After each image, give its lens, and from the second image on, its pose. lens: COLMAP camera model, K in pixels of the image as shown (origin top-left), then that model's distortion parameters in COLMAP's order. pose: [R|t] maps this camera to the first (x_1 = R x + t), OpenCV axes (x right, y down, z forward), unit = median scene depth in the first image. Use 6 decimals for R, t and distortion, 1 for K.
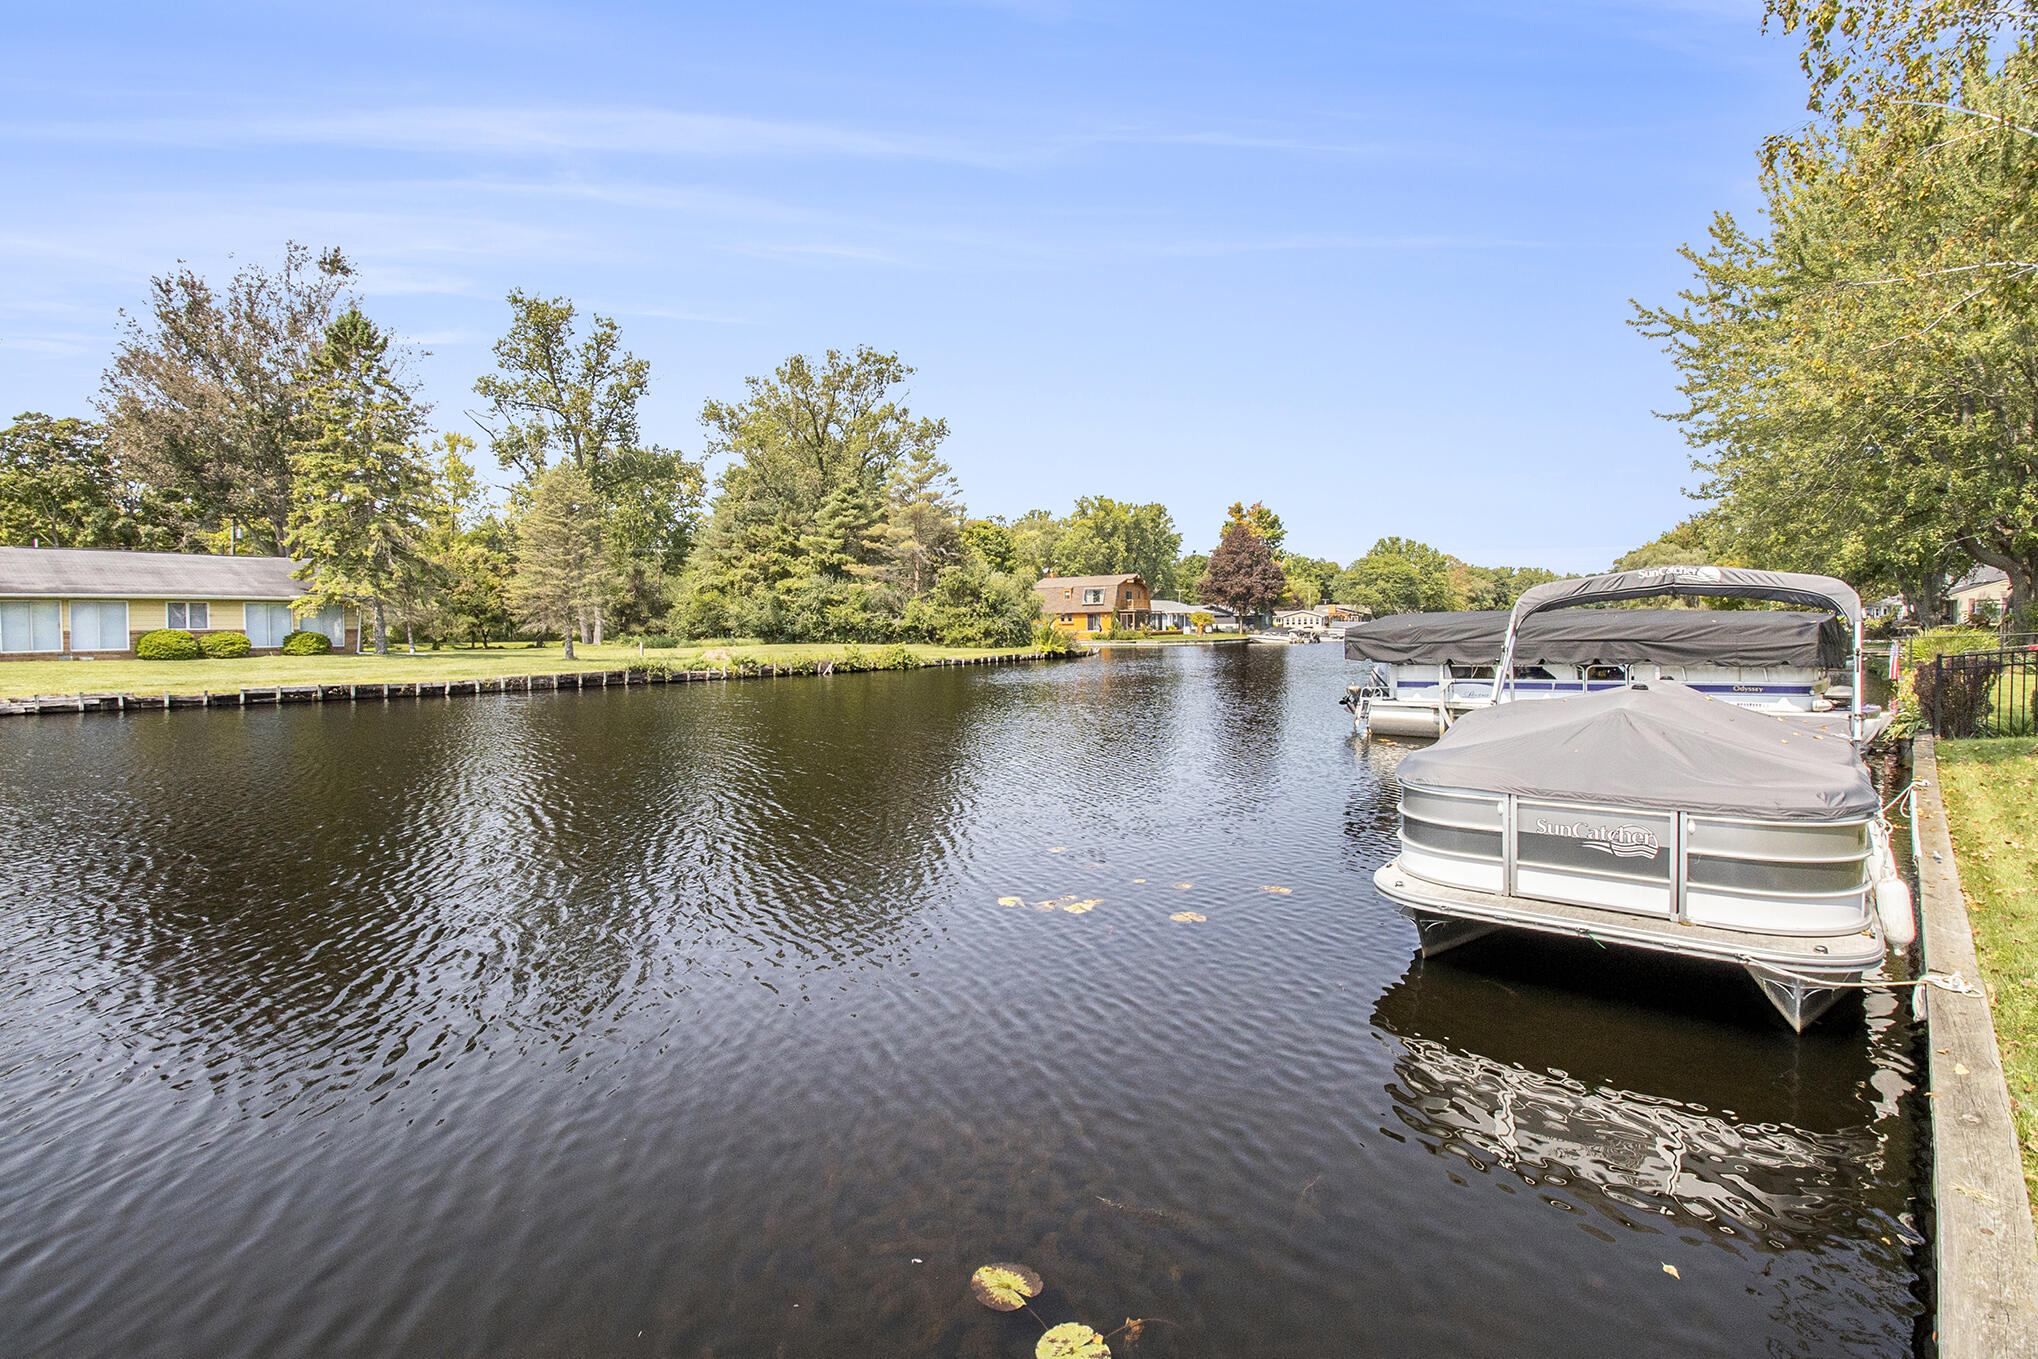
lens RADIAL K [[965.4, 0, 1020.2], [0, 965.4, 649.8], [0, 0, 1]] dist [0.001609, -0.017680]
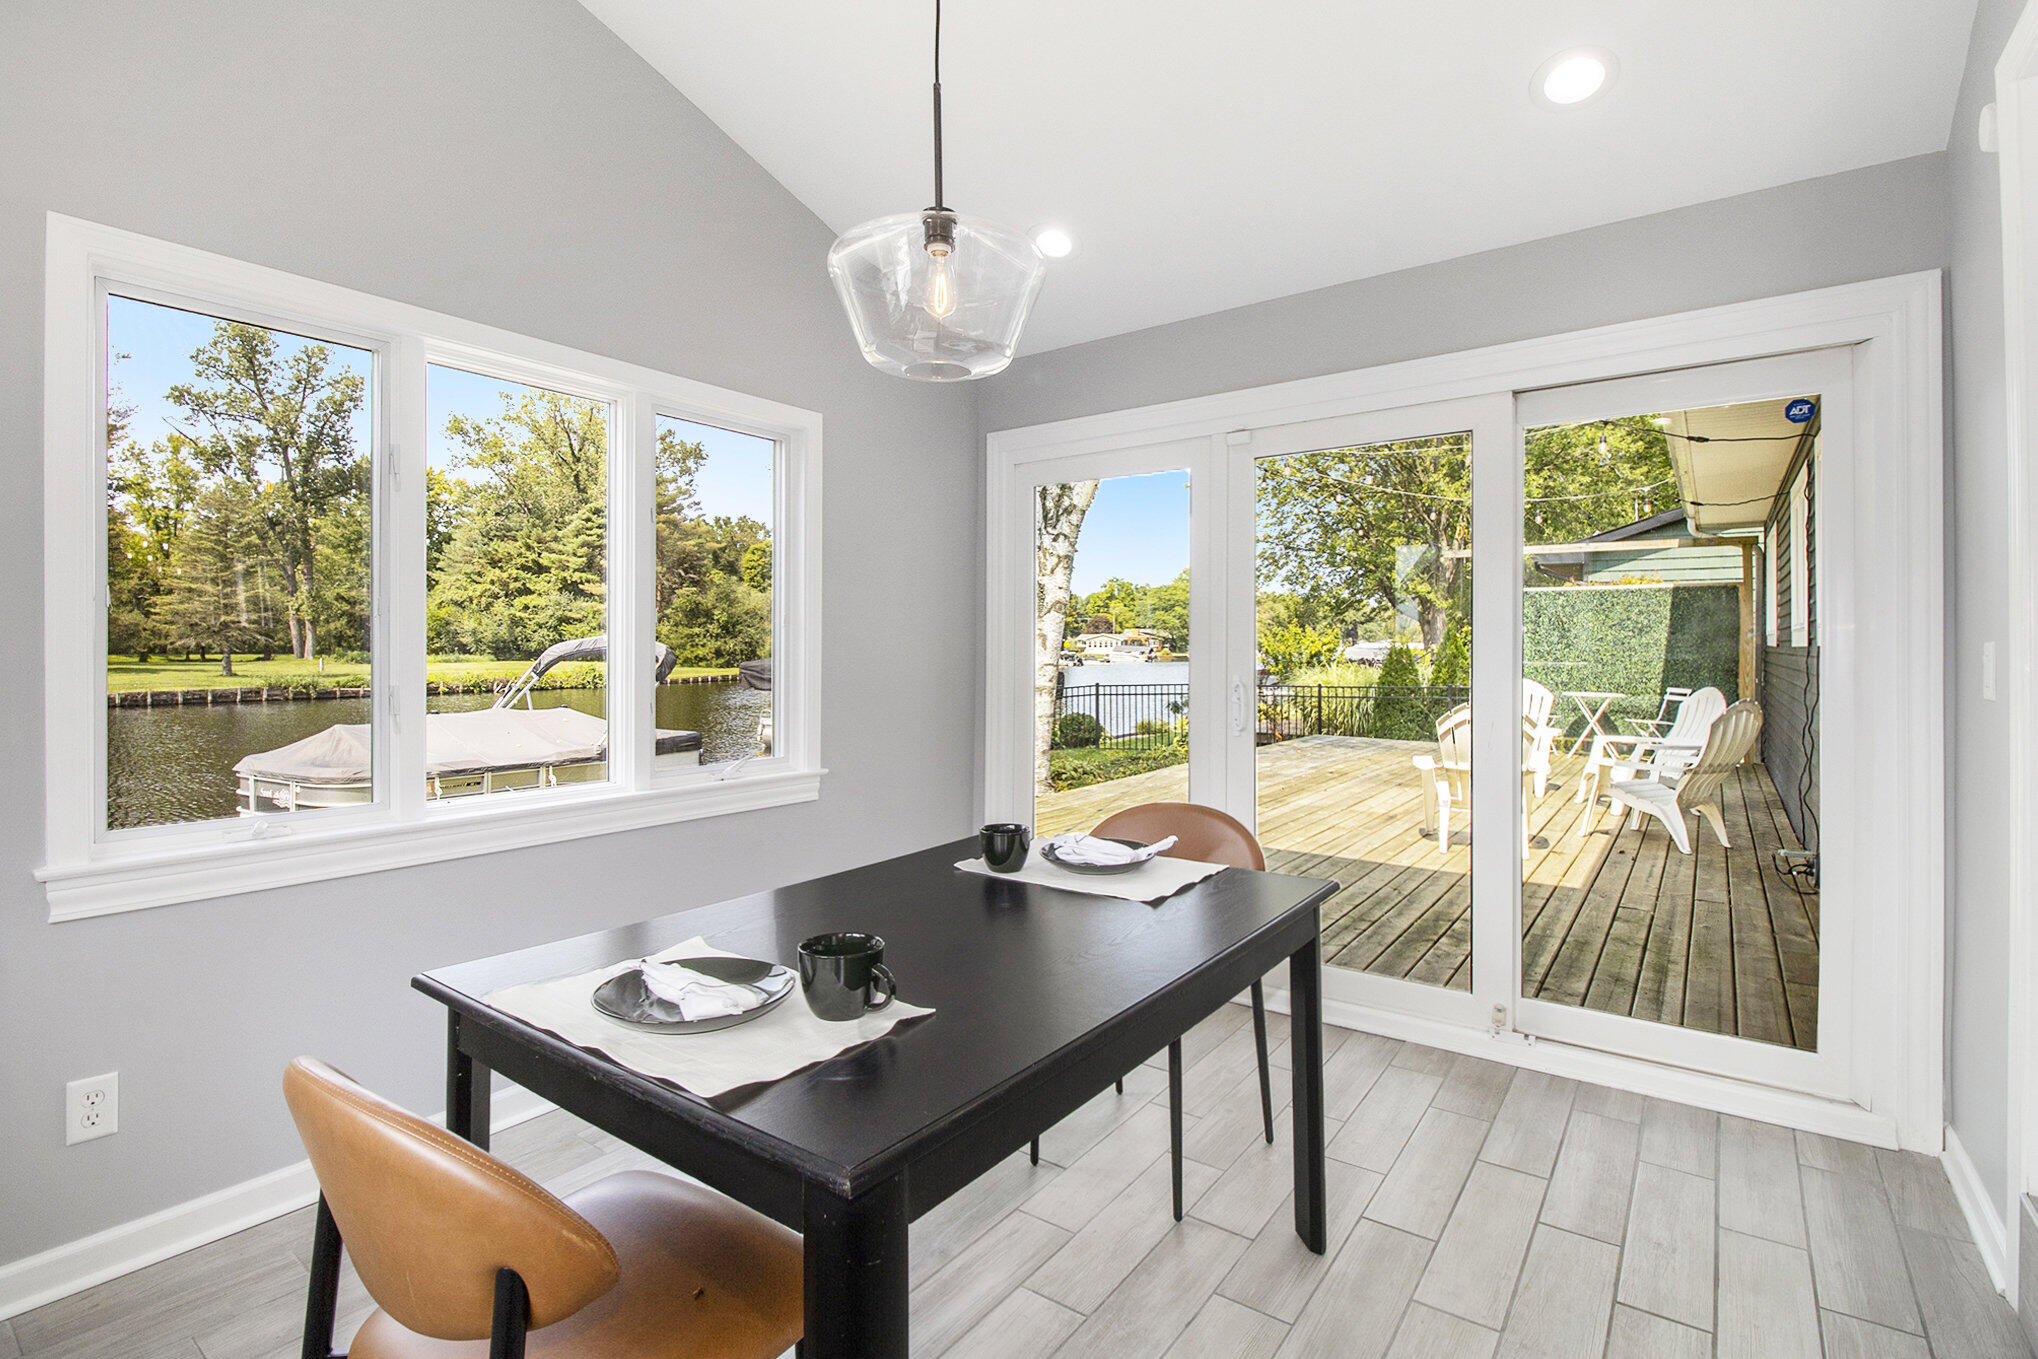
lens RADIAL K [[965.4, 0, 1020.2], [0, 965.4, 649.8], [0, 0, 1]] dist [0.001609, -0.017680]
pose [[0.989044, 0.015462, 0.146809, 0.121902], [-0.012719, 0.999727, -0.019608, -0.004397], [-0.147072, 0.017526, 0.988970, -0.066640]]
